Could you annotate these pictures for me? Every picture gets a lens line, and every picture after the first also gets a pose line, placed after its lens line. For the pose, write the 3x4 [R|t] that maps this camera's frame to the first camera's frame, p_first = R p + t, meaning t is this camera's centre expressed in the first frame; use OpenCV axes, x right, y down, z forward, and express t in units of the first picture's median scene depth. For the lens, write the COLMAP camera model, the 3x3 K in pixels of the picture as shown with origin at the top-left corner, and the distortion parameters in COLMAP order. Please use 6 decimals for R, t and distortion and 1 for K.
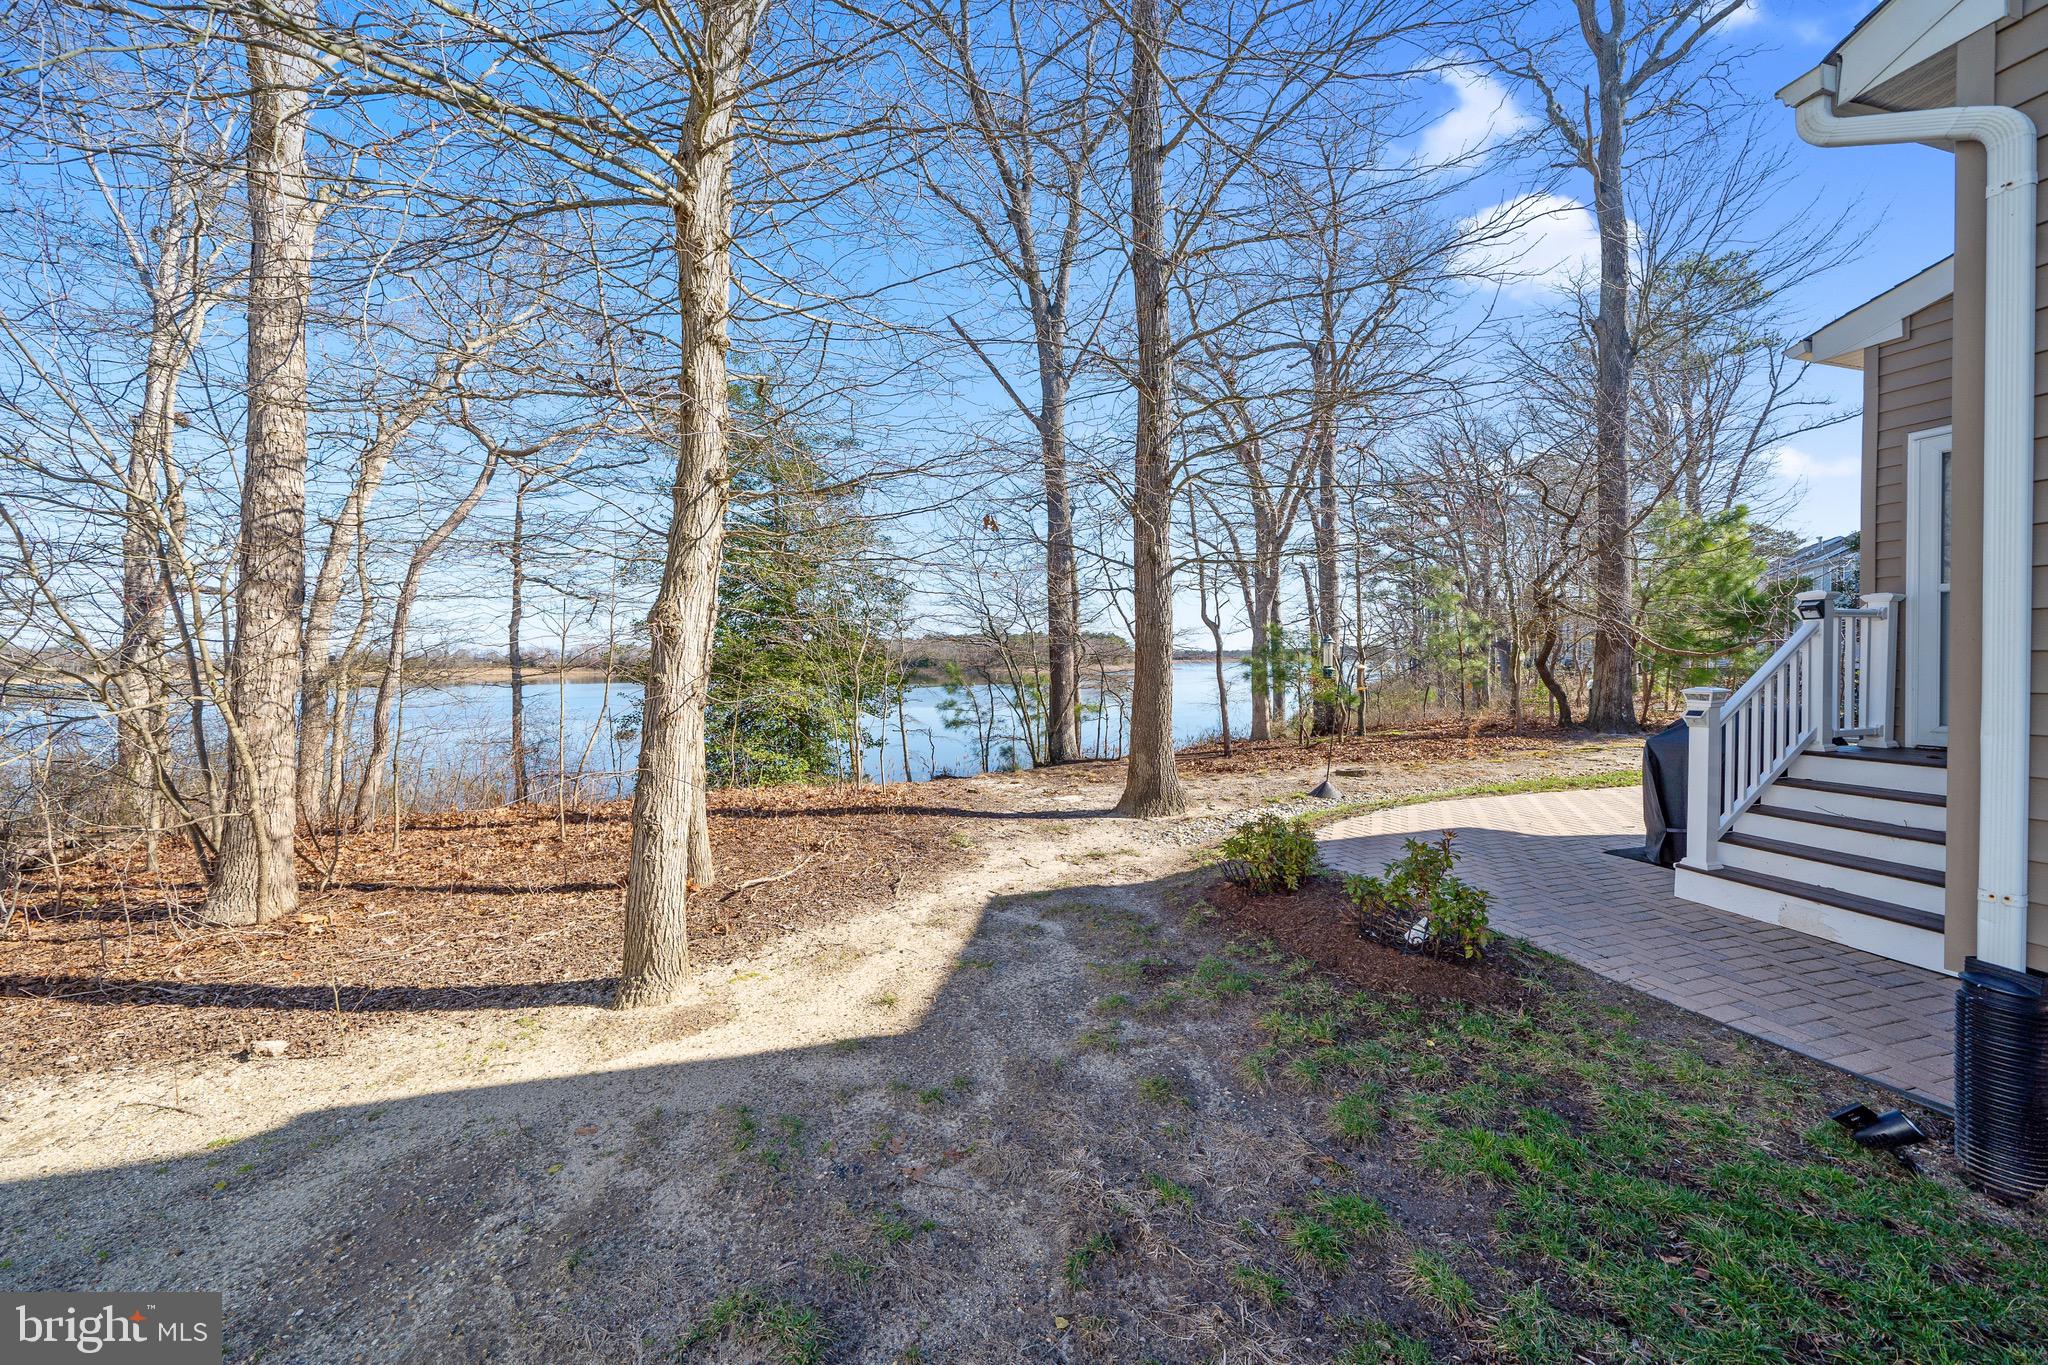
lens RADIAL K [[700.7, 0, 1003.6], [0, 700.7, 674.1], [0, 0, 1]] dist [-0.007002, 0.000045]
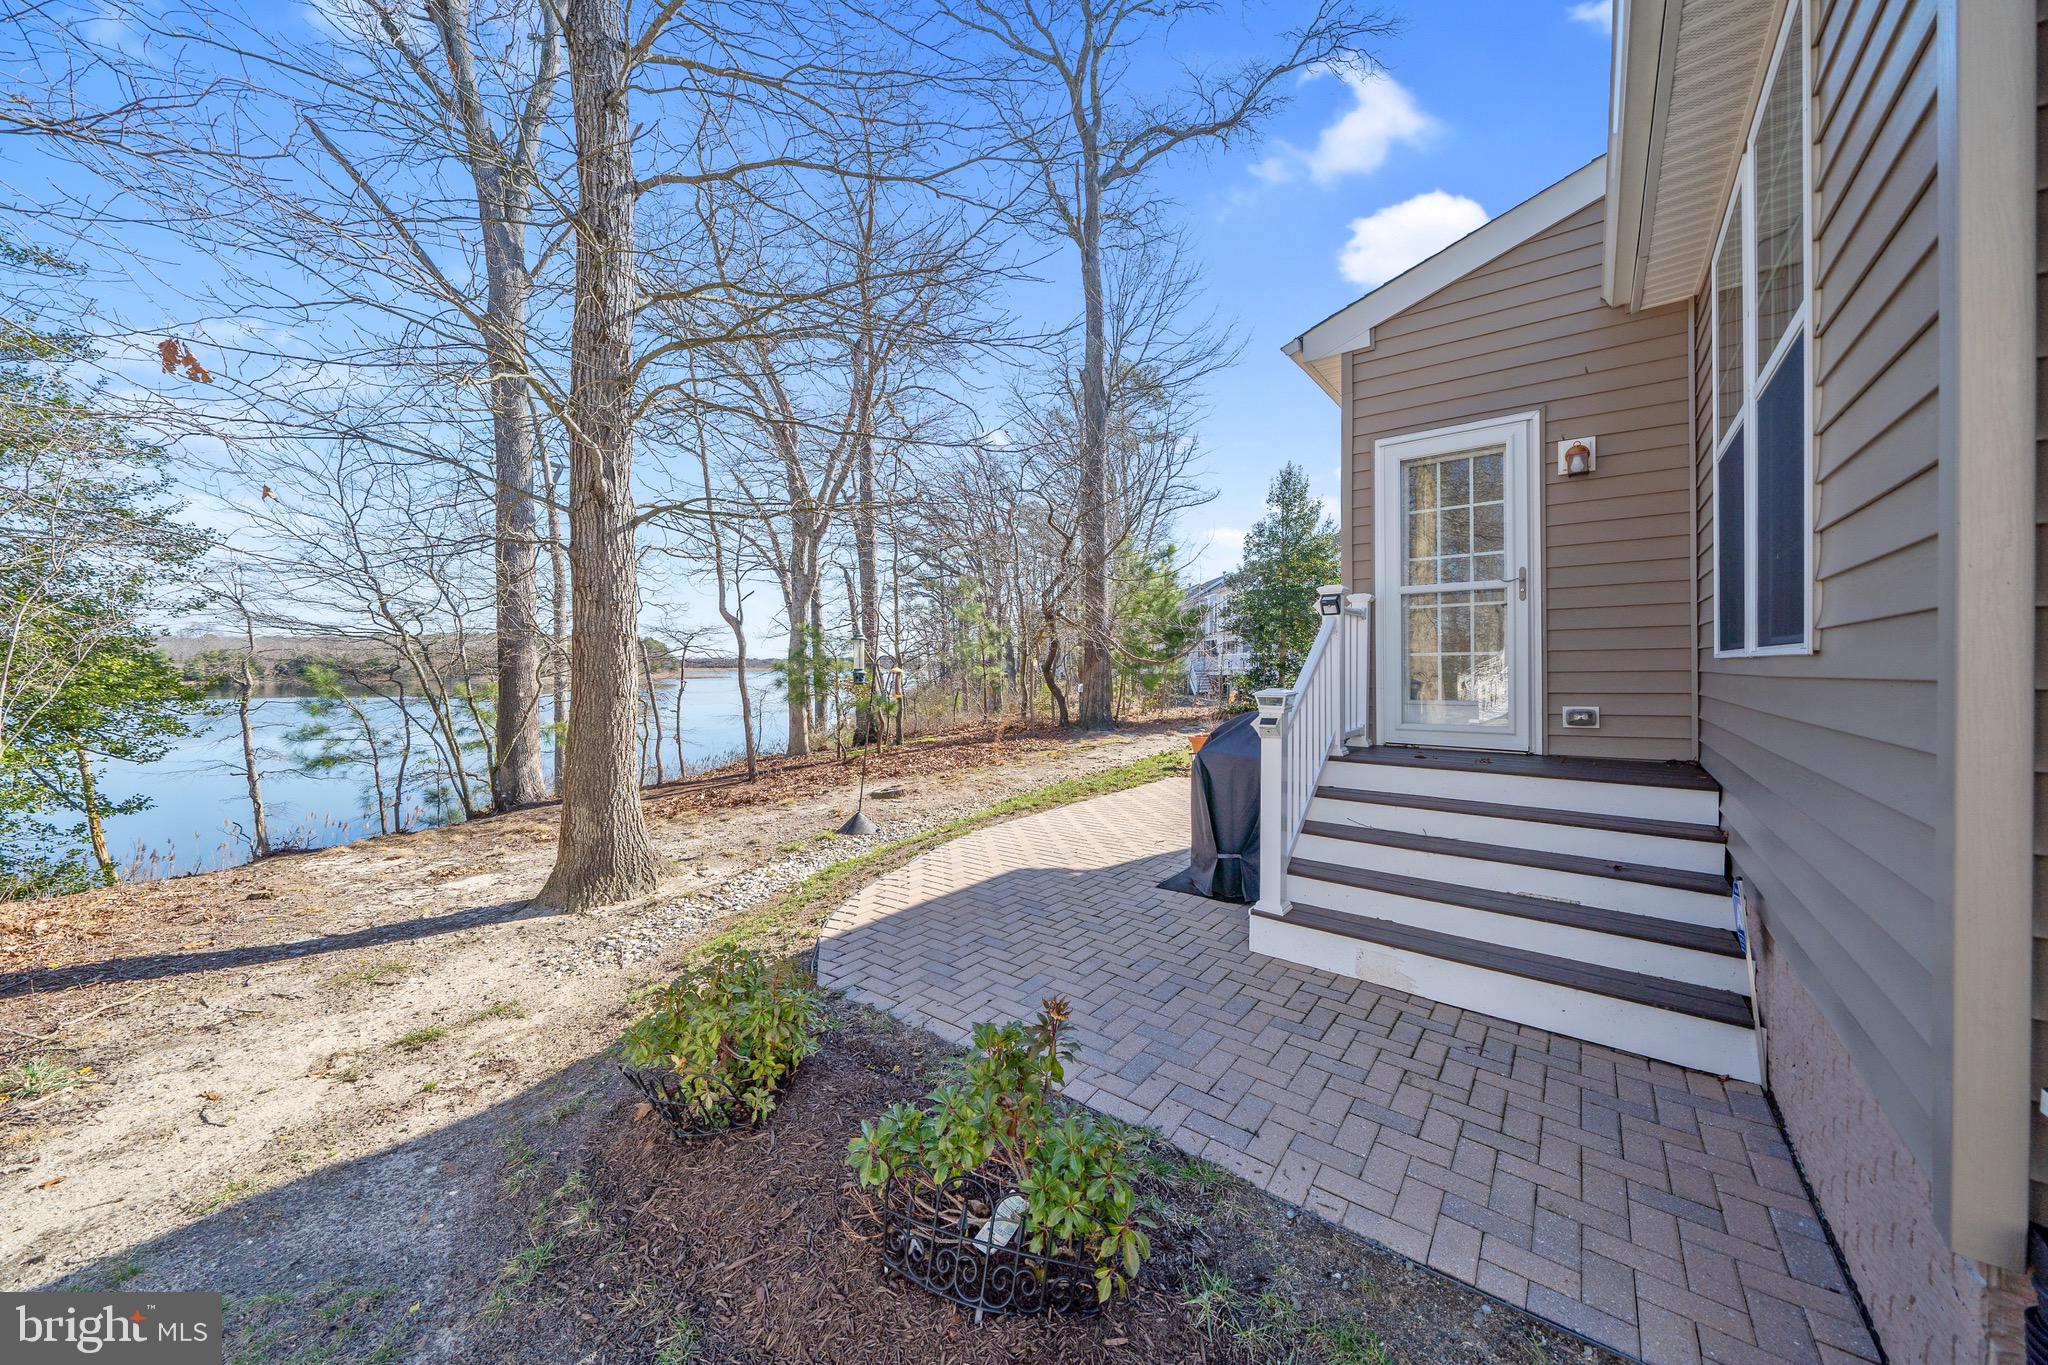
lens RADIAL K [[700.7, 0, 1003.6], [0, 700.7, 674.1], [0, 0, 1]] dist [-0.007002, 0.000045]
pose [[0.814533, -0.000488, 0.580117, 0.079979], [0.007514, 0.999925, -0.009709, 0.002075], [-0.580068, 0.012267, 0.814476, 0.150865]]
